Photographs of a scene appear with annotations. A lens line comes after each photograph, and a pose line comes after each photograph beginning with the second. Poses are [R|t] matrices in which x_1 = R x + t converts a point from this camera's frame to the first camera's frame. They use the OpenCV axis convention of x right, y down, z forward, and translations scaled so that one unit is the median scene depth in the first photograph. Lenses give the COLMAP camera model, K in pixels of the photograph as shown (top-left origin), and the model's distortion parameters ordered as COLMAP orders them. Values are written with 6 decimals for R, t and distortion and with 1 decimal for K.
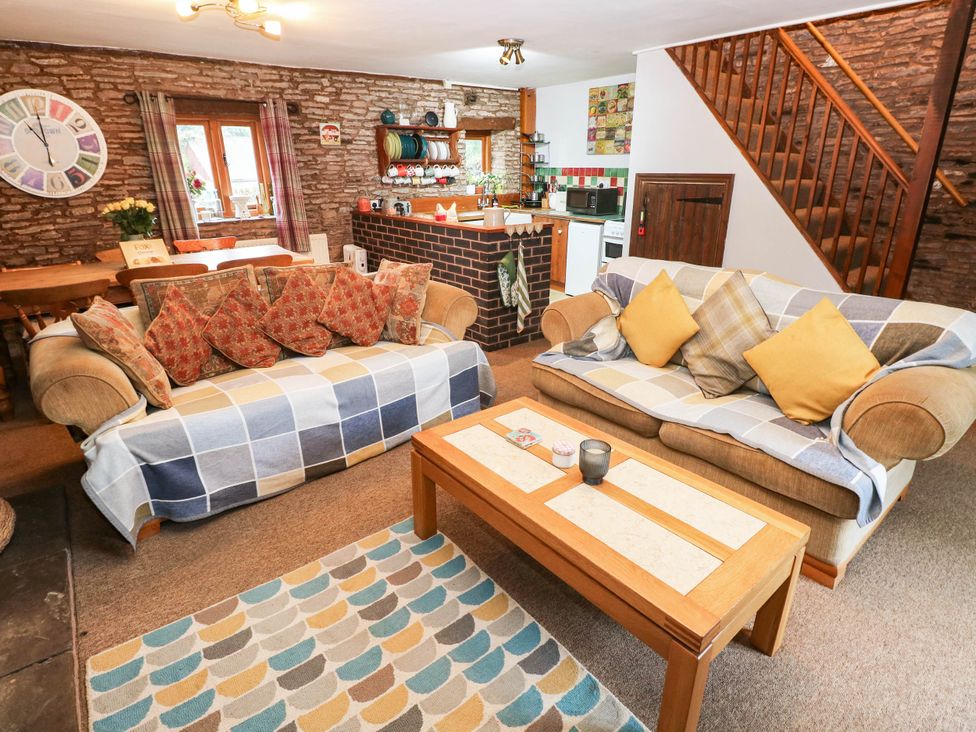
lens RADIAL K [[527.8, 0, 492.5], [0, 527.8, 358.1], [0, 0, 1]] dist [-0.007499, -0.011088]
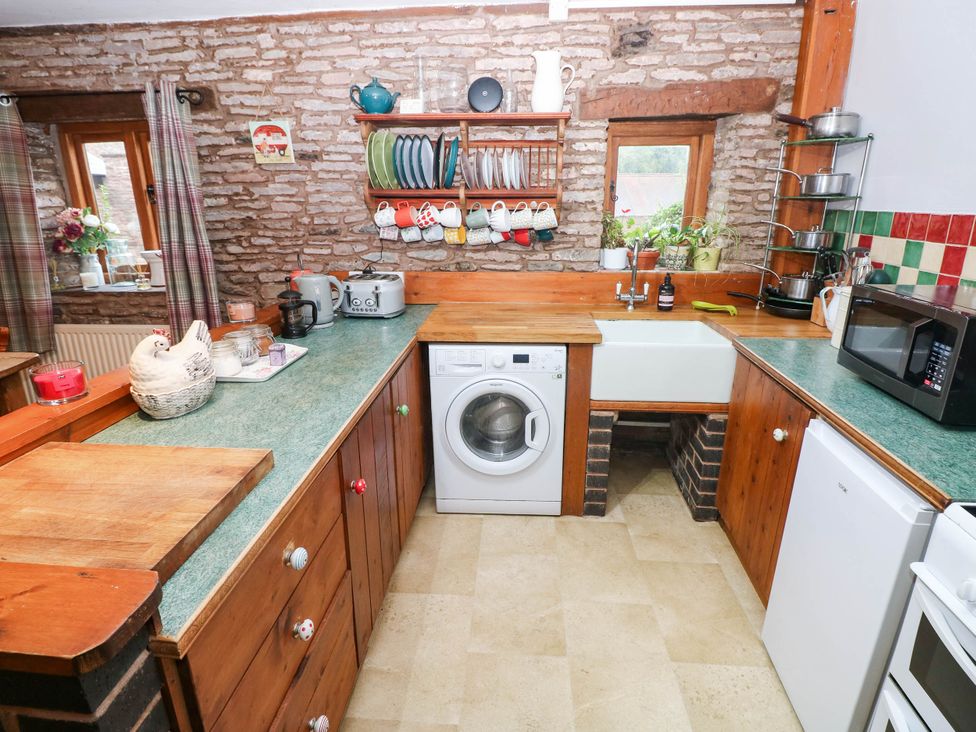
lens RADIAL K [[544.4, 0, 490.5], [0, 544.4, 371.1], [0, 0, 1]] dist [-0.008201, -0.010882]
pose [[0.726719, 0.208869, -0.654410, 0.250084], [-0.236538, 0.970481, 0.047076, -0.297236], [0.644925, 0.120582, 0.754673, 0.799116]]
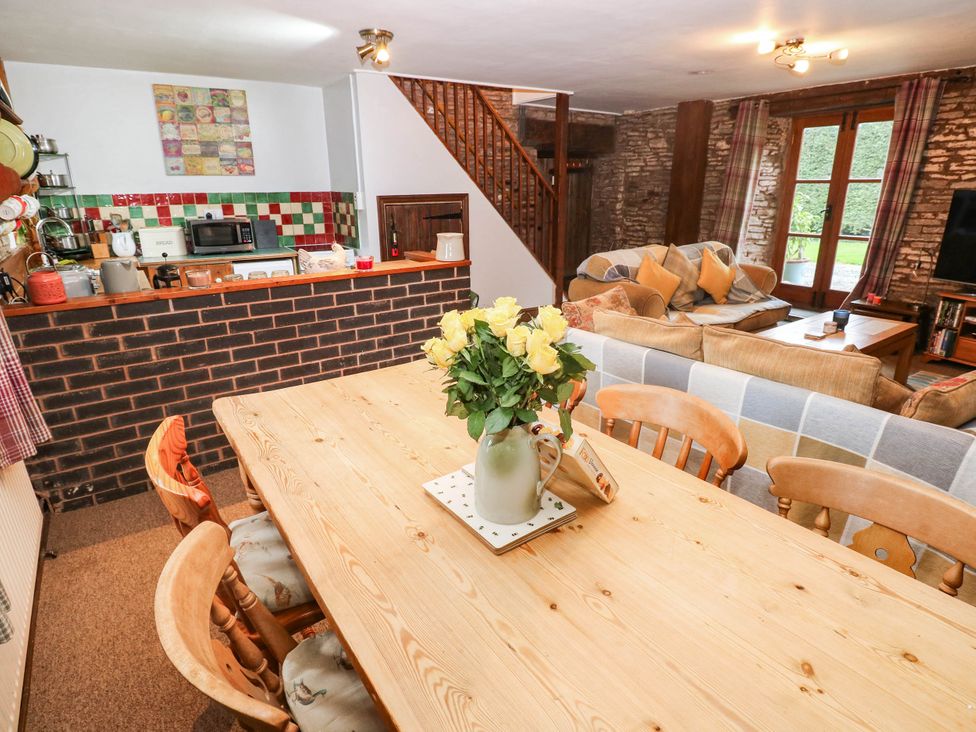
lens RADIAL K [[527.8, 0, 490.6], [0, 527.8, 358.5], [0, 0, 1]] dist [-0.007499, -0.011088]
pose [[0.077070, -0.308227, 0.948186, -0.676274], [0.349961, 0.898868, 0.263750, -0.246662], [-0.933589, 0.311501, 0.177143, 0.678444]]
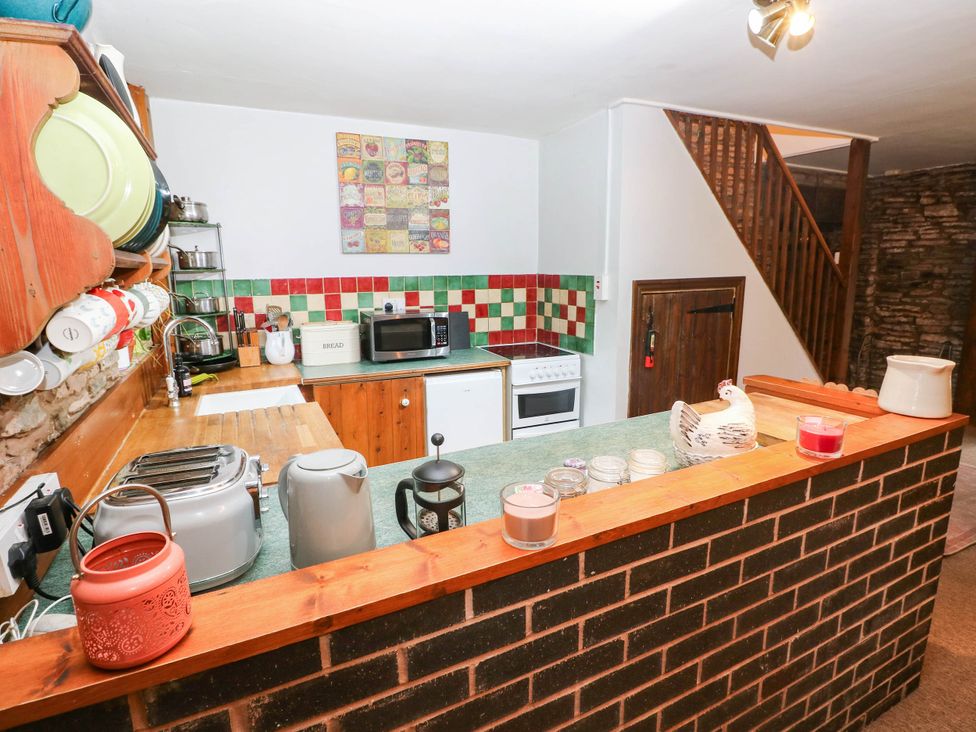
lens RADIAL K [[503.7, 0, 495.5], [0, 503.7, 365.2], [0, 0, 1]] dist [-0.015584, -0.004999]
pose [[0.223776, -0.186736, 0.956585, -0.357441], [0.348481, 0.931923, 0.100401, -0.351042], [-0.910212, 0.310884, 0.273616, 0.952174]]
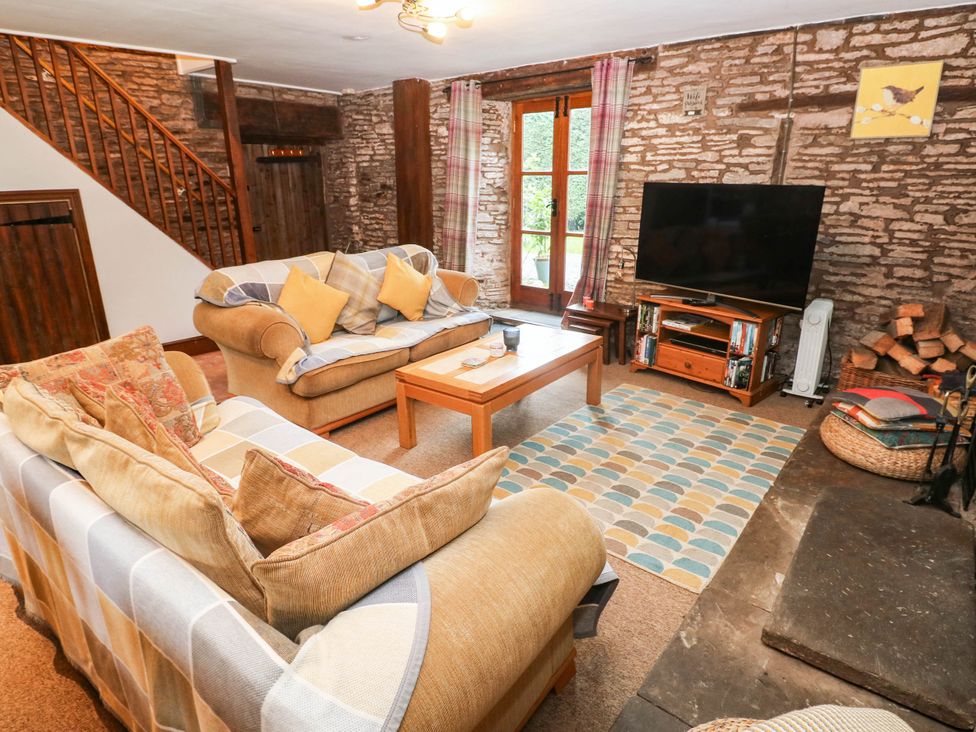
lens RADIAL K [[544.4, 0, 488.8], [0, 544.4, 358.4], [0, 0, 1]] dist [-0.008201, -0.010882]
pose [[-0.196179, -0.309169, 0.930553, -0.520077], [0.339535, 0.868868, 0.360256, -0.149994], [-0.919907, 0.386630, -0.065479, 0.410457]]
